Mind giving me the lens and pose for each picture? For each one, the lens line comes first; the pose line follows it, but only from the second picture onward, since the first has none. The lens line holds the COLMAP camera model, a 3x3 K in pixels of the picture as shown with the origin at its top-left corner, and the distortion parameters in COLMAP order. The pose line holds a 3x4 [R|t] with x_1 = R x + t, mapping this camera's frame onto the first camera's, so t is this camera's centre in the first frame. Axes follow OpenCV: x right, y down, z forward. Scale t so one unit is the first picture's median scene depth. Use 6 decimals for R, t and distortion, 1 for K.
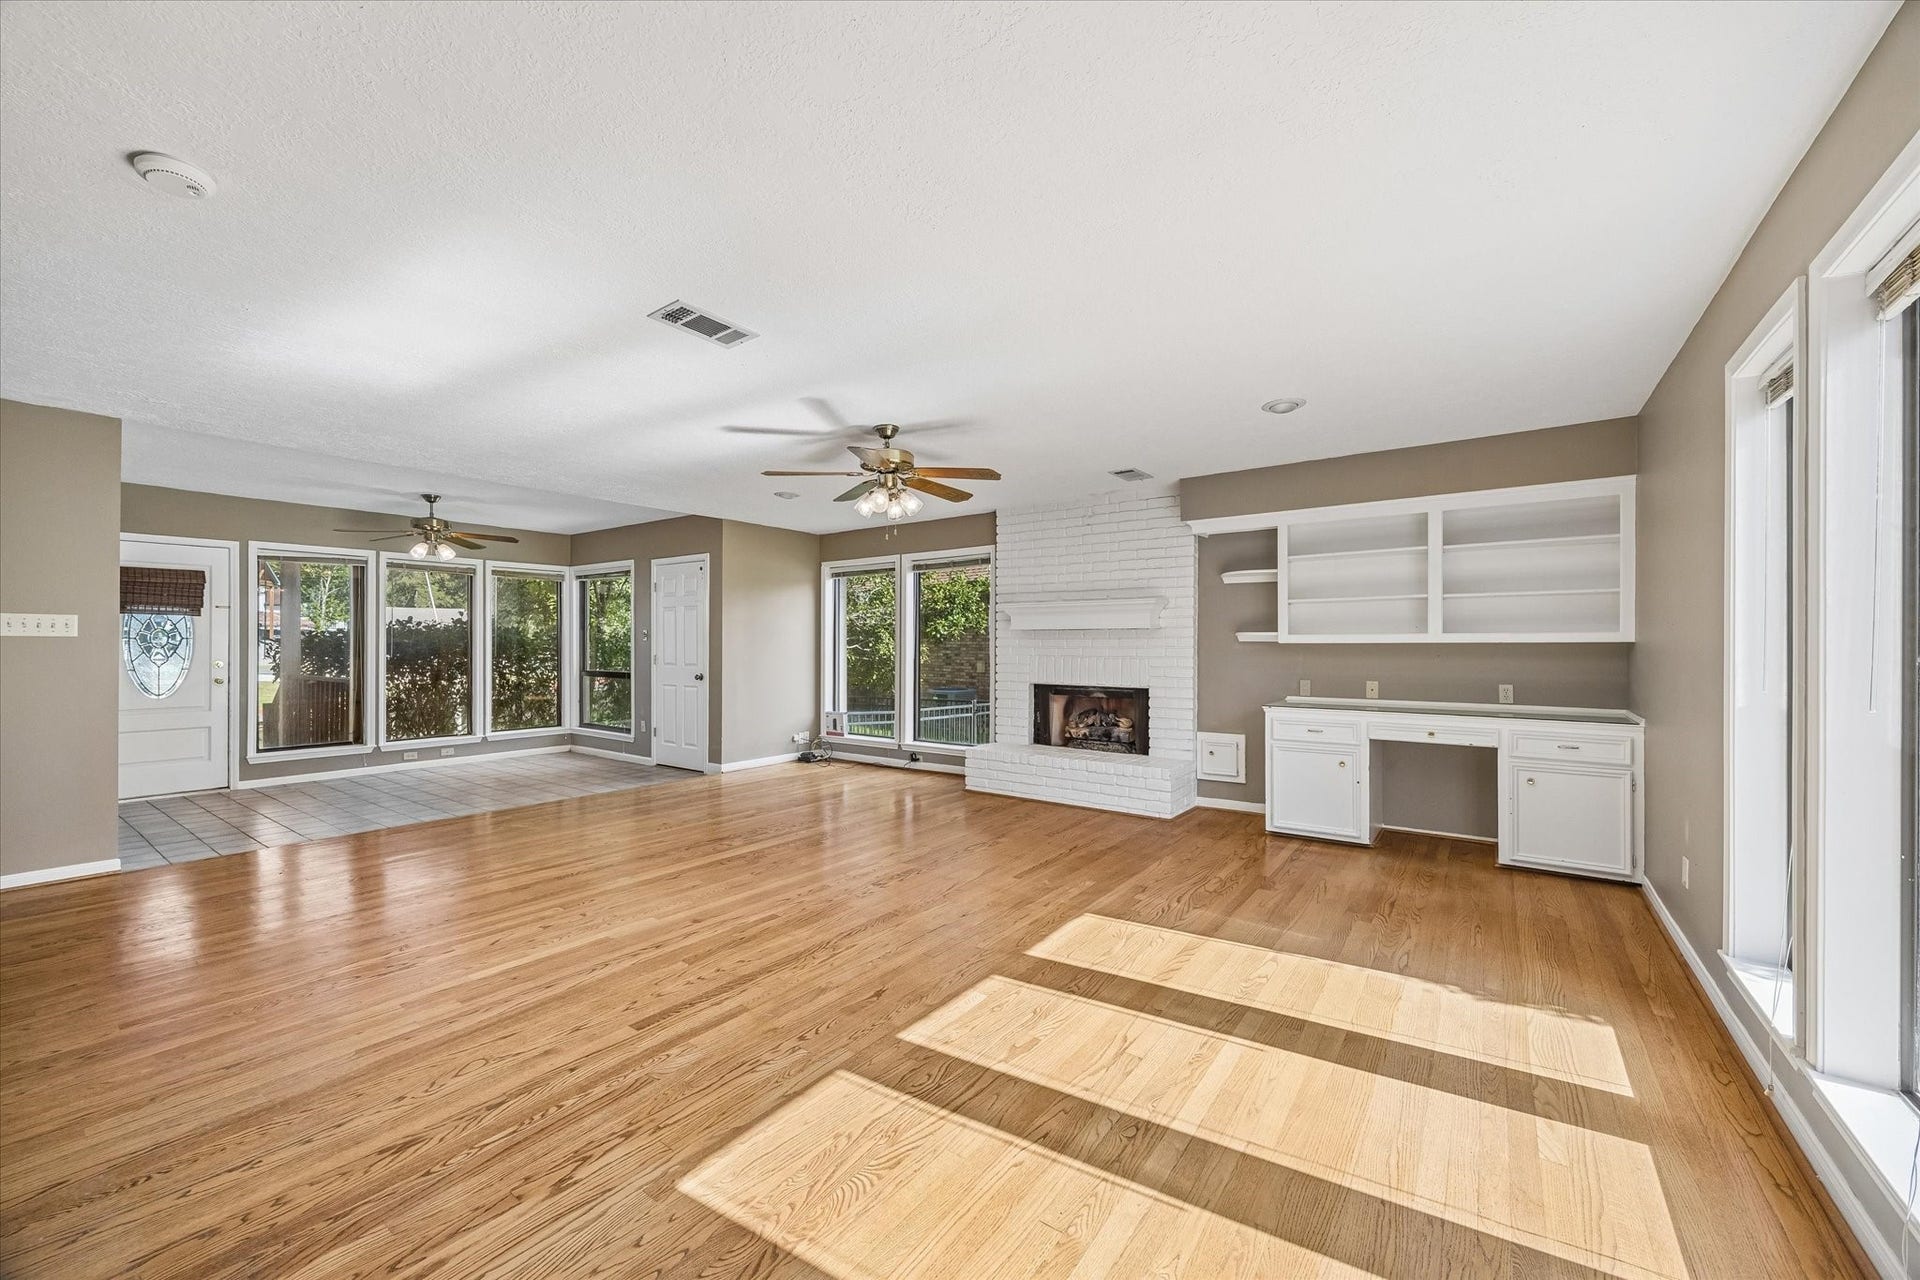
lens RADIAL K [[732.7, 0, 960.7], [0, 732.7, 647.1], [0, 0, 1]] dist [-0.005218, 0.000214]
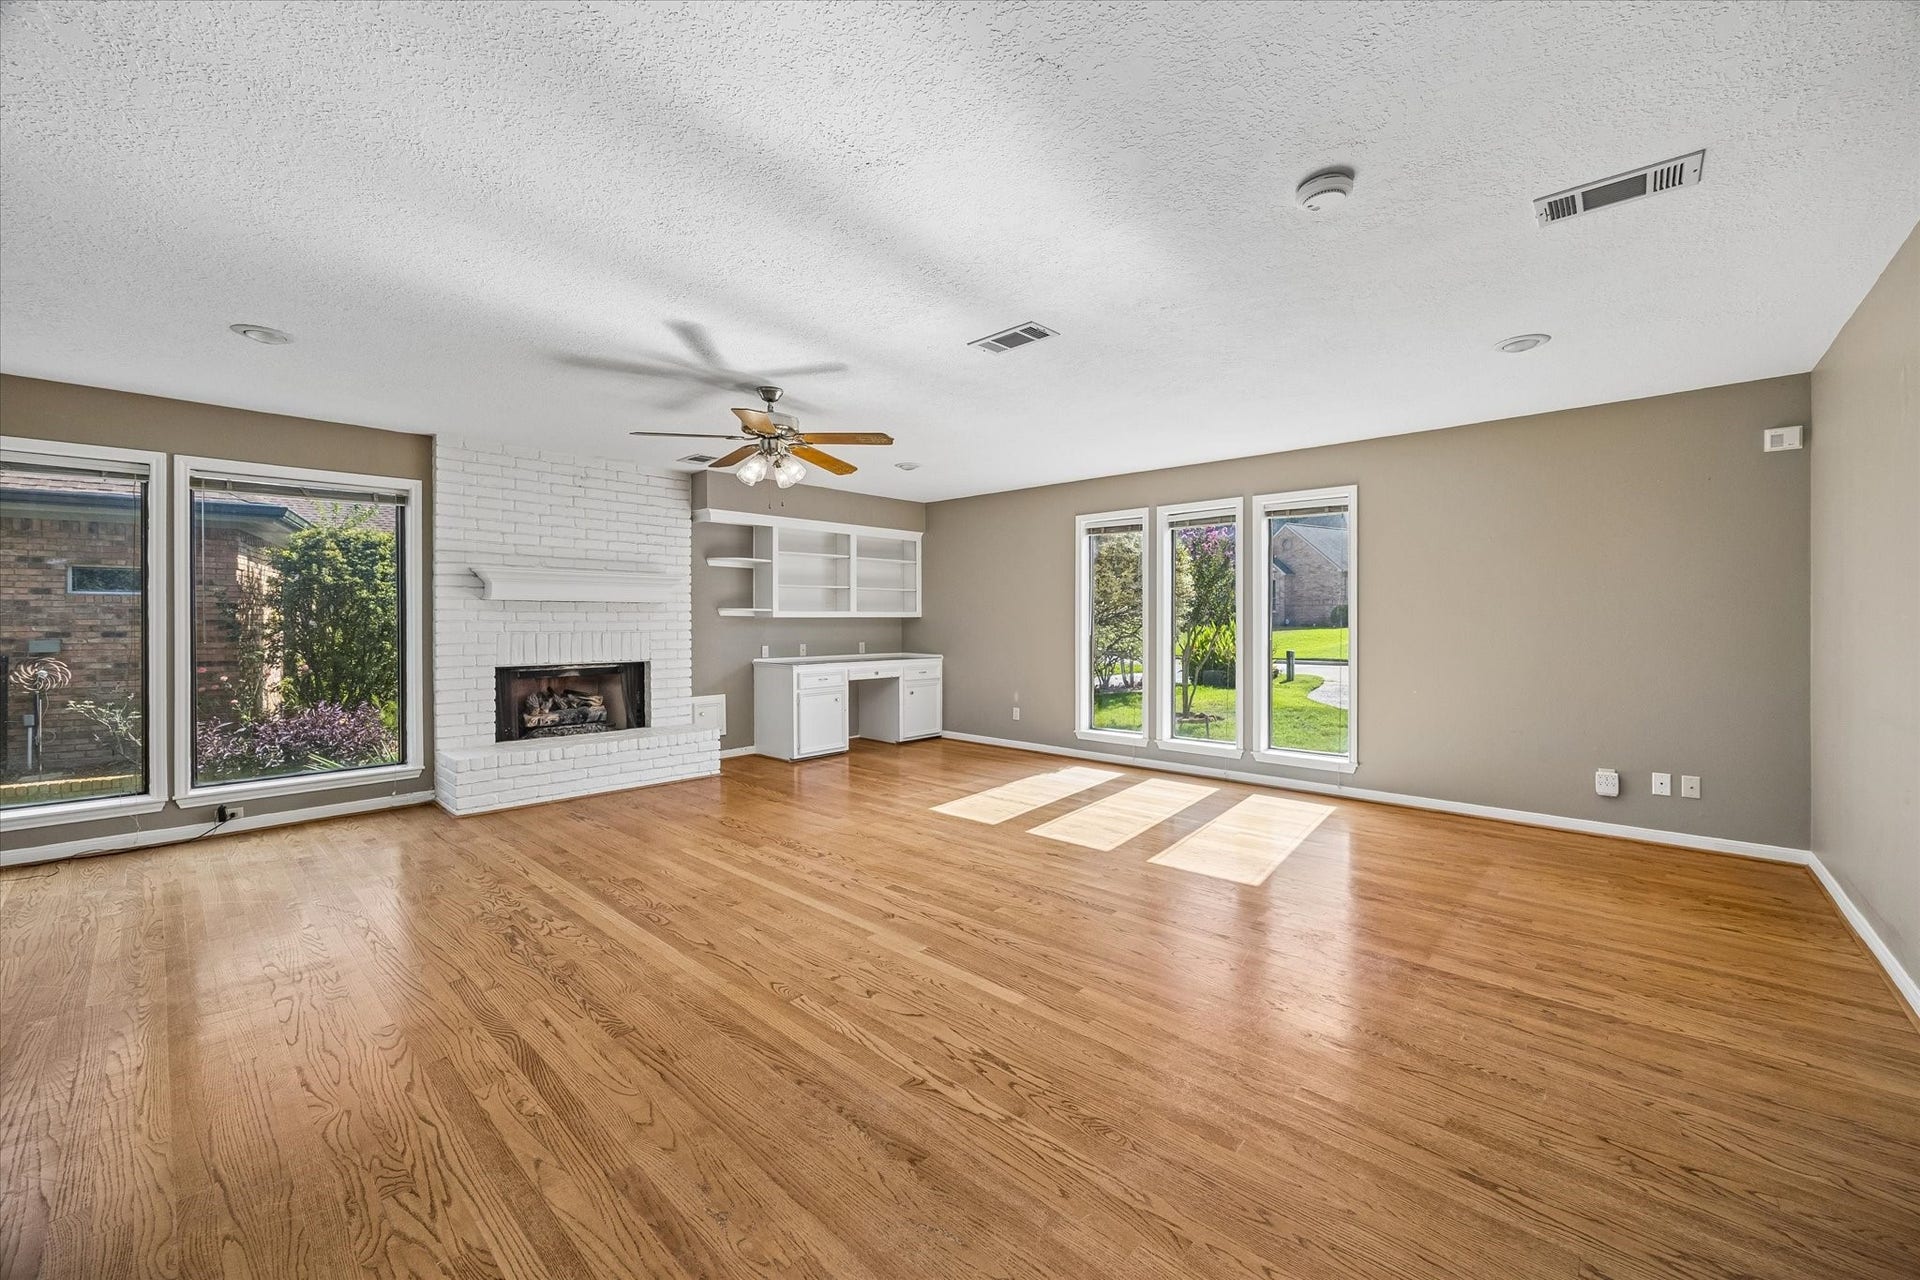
lens RADIAL K [[732.7, 0, 965.4], [0, 732.7, 627.5], [0, 0, 1]] dist [-0.005218, 0.000214]
pose [[0.122155, -0.011991, 0.992439, -0.922842], [0.003775, 0.999925, 0.011617, -0.001580], [-0.992504, 0.002327, 0.122192, 0.575213]]
